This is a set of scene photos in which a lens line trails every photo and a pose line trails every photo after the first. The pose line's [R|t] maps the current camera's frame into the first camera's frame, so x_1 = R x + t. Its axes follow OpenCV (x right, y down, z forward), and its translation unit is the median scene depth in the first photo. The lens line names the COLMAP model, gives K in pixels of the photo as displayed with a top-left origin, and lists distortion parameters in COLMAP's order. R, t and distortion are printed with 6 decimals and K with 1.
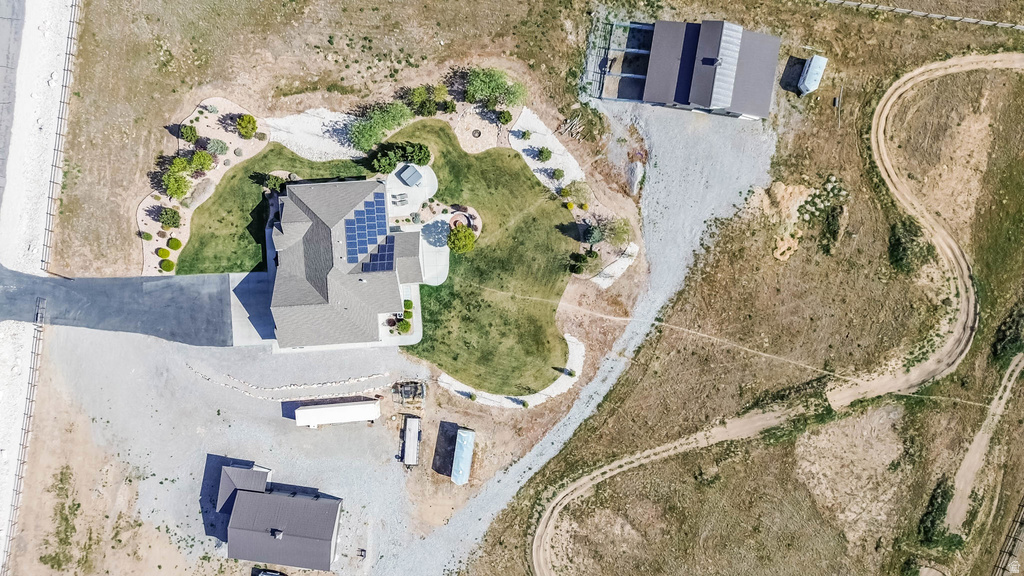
lens RADIAL K [[724.7, 0, 509.9], [0, 724.7, 287.1], [0, 0, 1]] dist [0.078103, -0.082389]
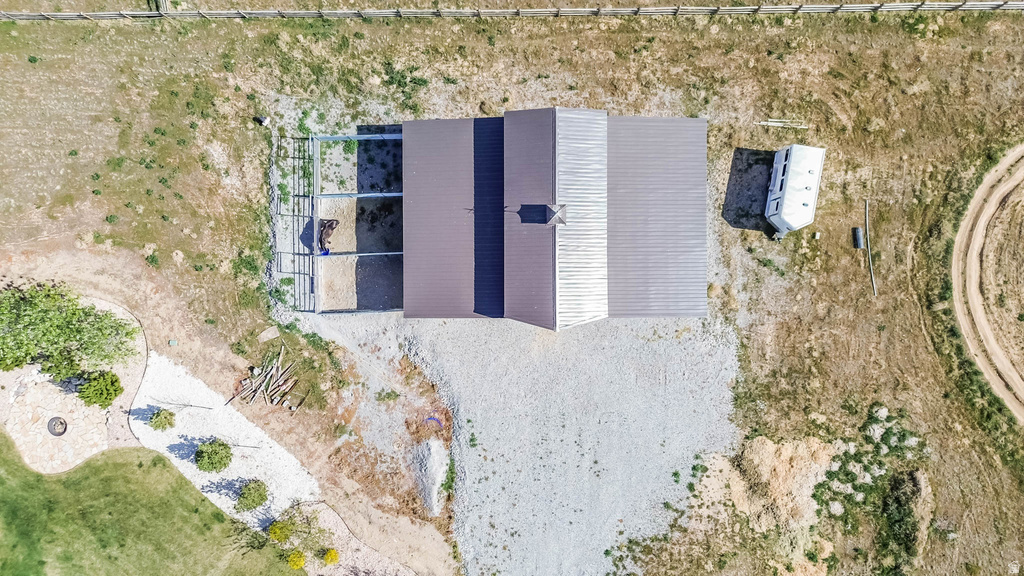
lens RADIAL K [[724.7, 0, 509.9], [0, 724.7, 287.1], [0, 0, 1]] dist [0.078103, -0.082389]
pose [[0.986907, -0.161066, 0.008526, 0.229833], [0.161053, 0.986943, 0.002191, -0.251687], [-0.008768, -0.000789, 0.999961, 0.562180]]
